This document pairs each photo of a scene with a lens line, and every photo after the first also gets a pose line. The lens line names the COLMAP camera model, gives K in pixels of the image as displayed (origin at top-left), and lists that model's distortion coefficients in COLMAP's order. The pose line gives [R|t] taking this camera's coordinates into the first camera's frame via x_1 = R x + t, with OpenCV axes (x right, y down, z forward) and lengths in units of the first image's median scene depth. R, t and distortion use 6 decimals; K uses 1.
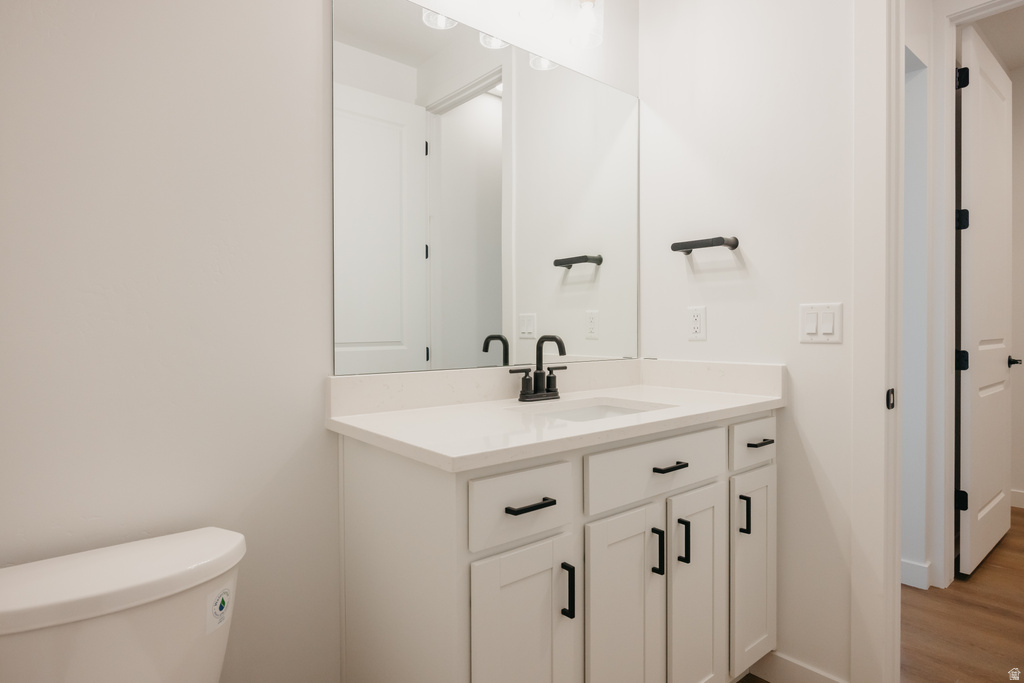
lens RADIAL K [[569.2, 0, 512.0], [0, 569.2, 341.5], [0, 0, 1]] dist [-0.000095, 0.000040]
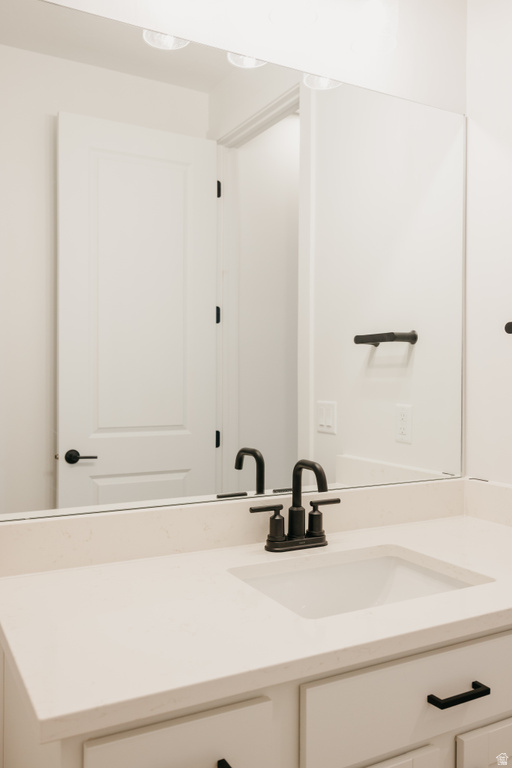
lens RADIAL K [[649.3, 0, 251.7], [0, 649.3, 376.3], [0, 0, 1]] dist [-0.001460, 0.002665]
pose [[0.981121, 0.012806, -0.192973, 0.138164], [-0.016915, 0.999664, -0.019661, -0.090280], [0.192656, 0.022554, 0.981007, 0.165991]]
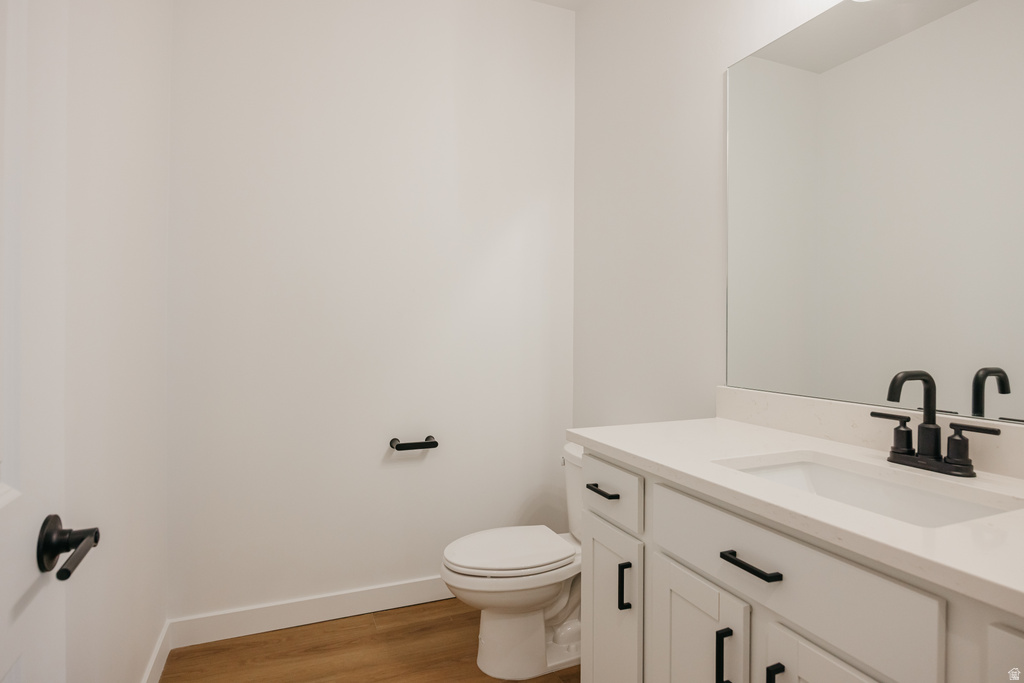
lens RADIAL K [[557.4, 0, 512.0], [0, 557.4, 341.5], [0, 0, 1]] dist [0.030806, 0.000135]
pose [[-0.289940, 0.022706, -0.956775, 0.750140], [-0.025613, 0.999176, 0.031474, -0.048148], [0.956702, 0.033631, -0.289120, 0.675463]]
